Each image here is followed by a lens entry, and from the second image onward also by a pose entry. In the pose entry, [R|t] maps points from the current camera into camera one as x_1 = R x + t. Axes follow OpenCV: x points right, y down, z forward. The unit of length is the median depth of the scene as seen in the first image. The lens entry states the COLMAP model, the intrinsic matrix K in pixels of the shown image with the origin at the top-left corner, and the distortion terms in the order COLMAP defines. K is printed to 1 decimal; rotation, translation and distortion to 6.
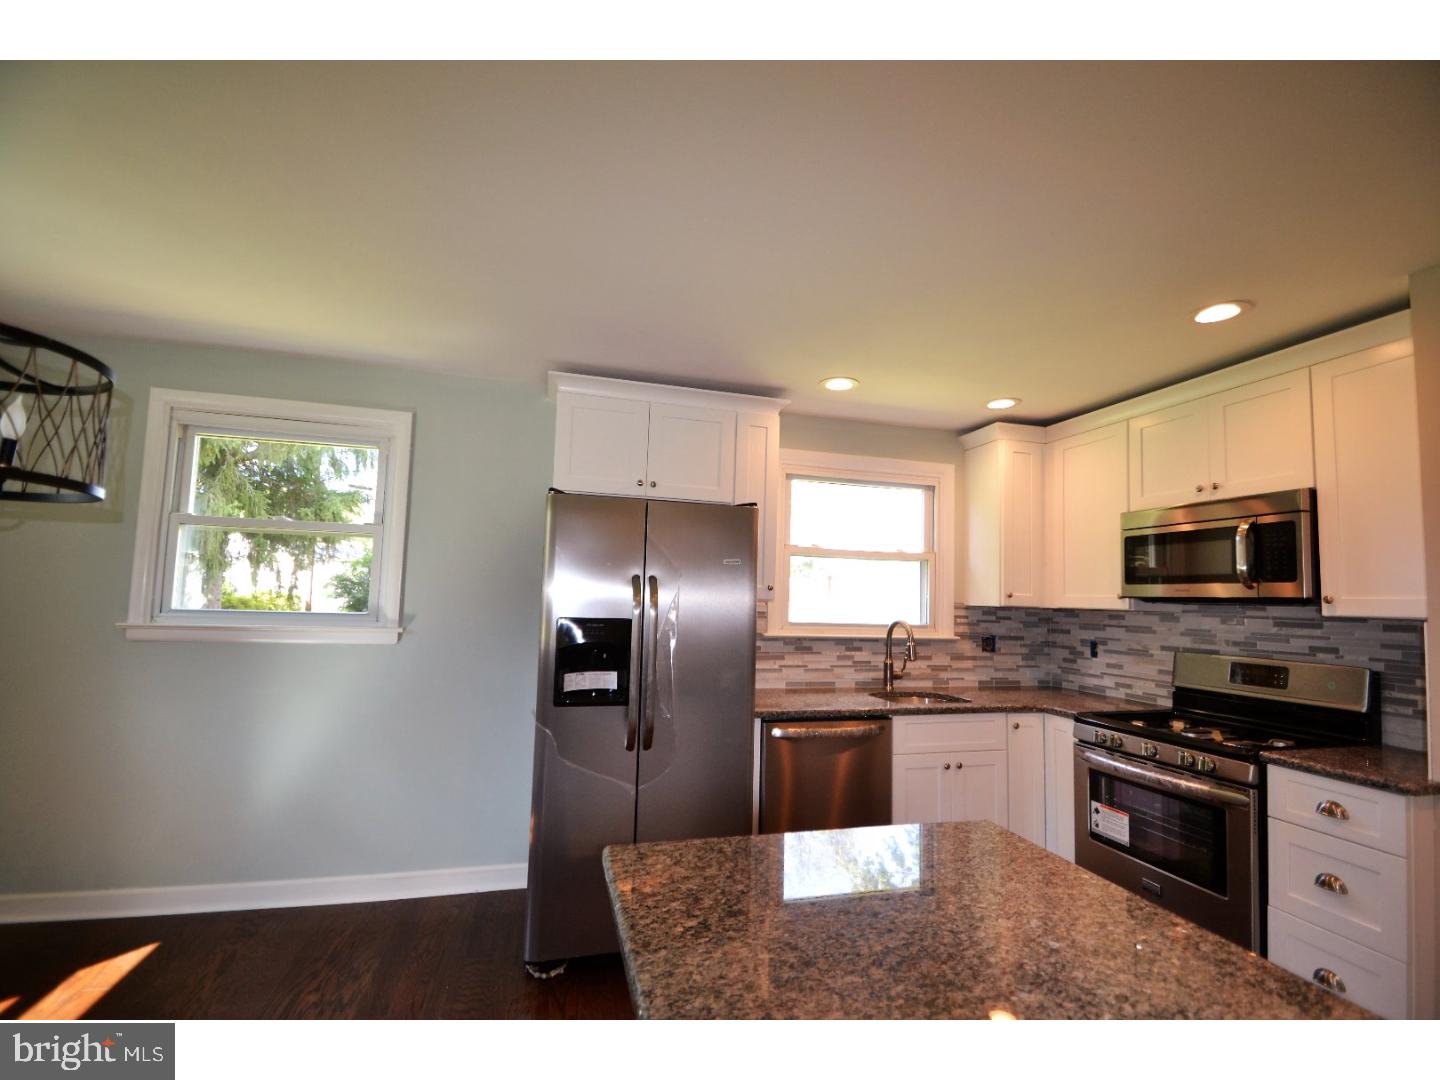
lens RADIAL K [[640.5, 0, 715.9], [0, 640.5, 551.8], [0, 0, 1]] dist [0.006697, -0.006360]
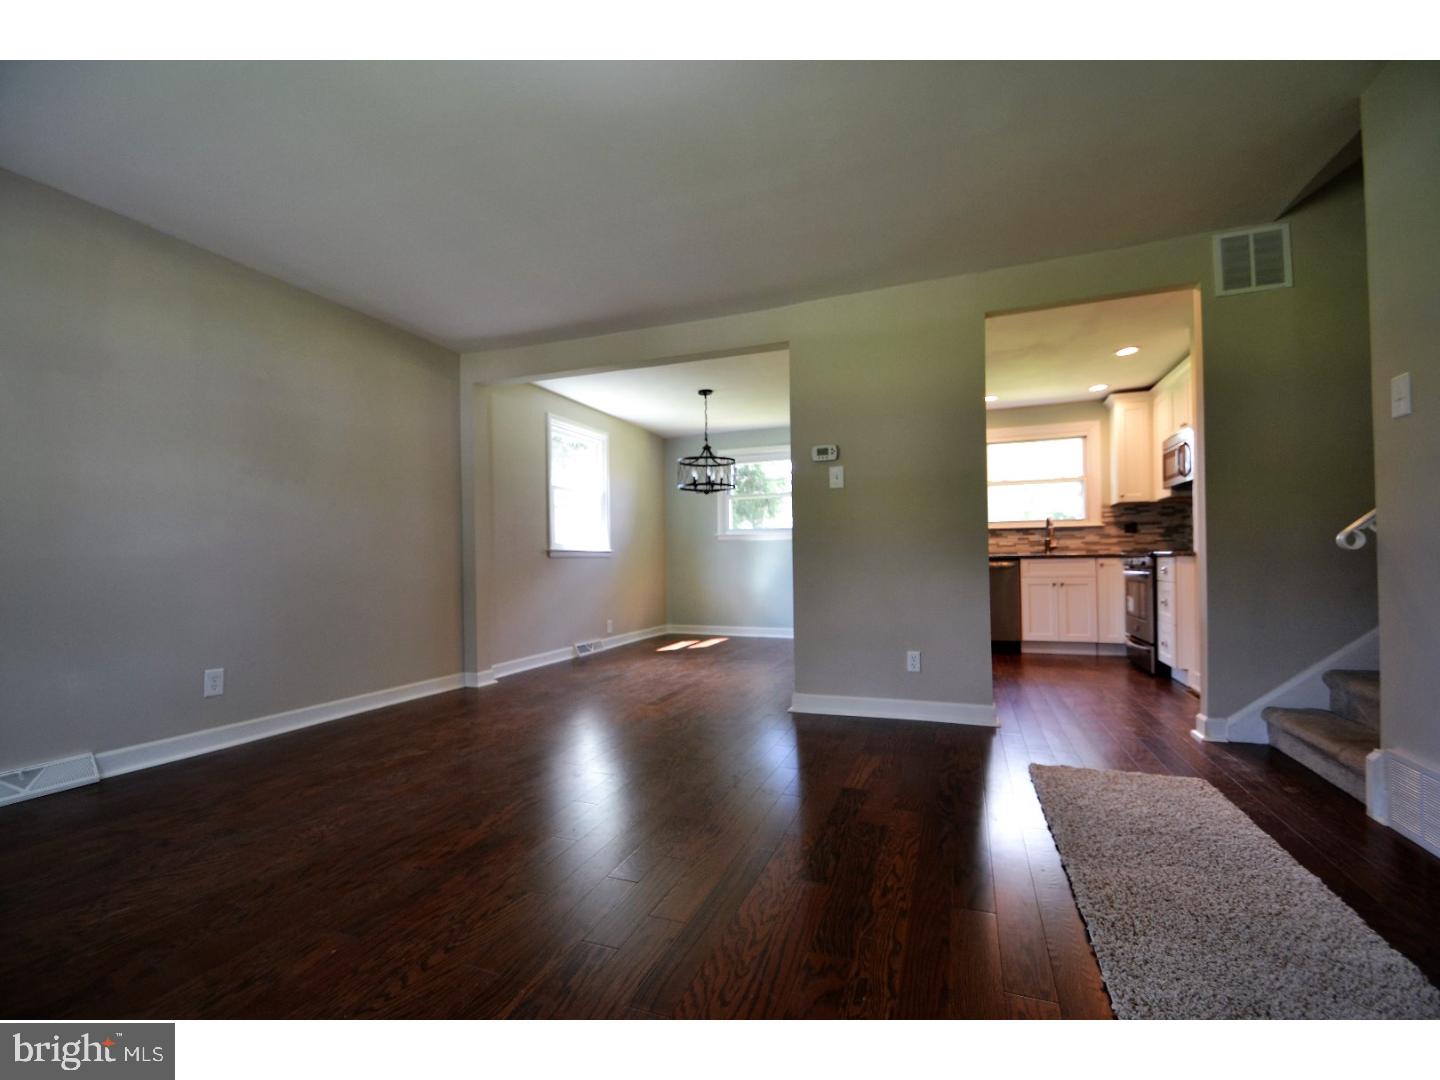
lens RADIAL K [[640.5, 0, 710.5], [0, 640.5, 554.5], [0, 0, 1]] dist [0.006697, -0.006360]
pose [[0.802806, -0.044125, -0.594606, 0.597230], [0.079116, 0.996323, 0.032883, 0.082135], [0.590968, -0.073441, 0.803345, -1.045541]]
